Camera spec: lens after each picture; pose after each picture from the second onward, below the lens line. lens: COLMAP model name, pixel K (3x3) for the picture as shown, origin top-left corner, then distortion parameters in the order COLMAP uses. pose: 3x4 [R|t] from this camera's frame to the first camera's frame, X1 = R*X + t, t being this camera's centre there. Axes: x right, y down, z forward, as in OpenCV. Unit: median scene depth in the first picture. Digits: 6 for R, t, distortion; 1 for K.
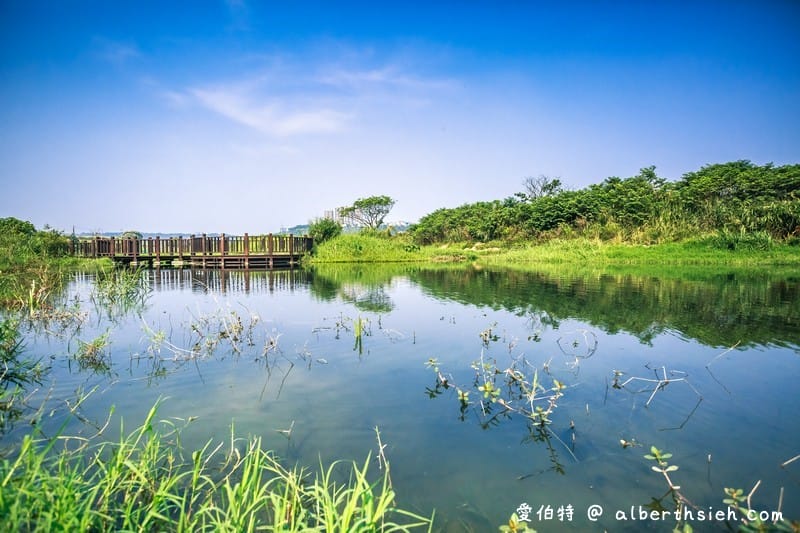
lens RADIAL K [[393.4, 0, 400.0], [0, 393.4, 266.5], [0, 0, 1]] dist [-0.032359, 0.000463]
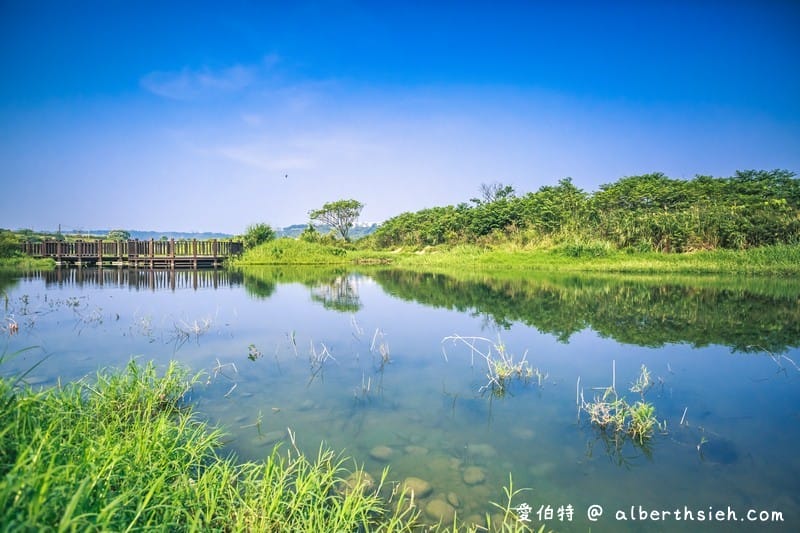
lens RADIAL K [[393.4, 0, 400.0], [0, 393.4, 266.5], [0, 0, 1]] dist [-0.032359, 0.000463]
pose [[0.999908, 0.009182, 0.009935, 0.109514], [-0.009166, 0.999957, -0.001581, -0.002825], [-0.009949, 0.001489, 0.999949, -0.058318]]
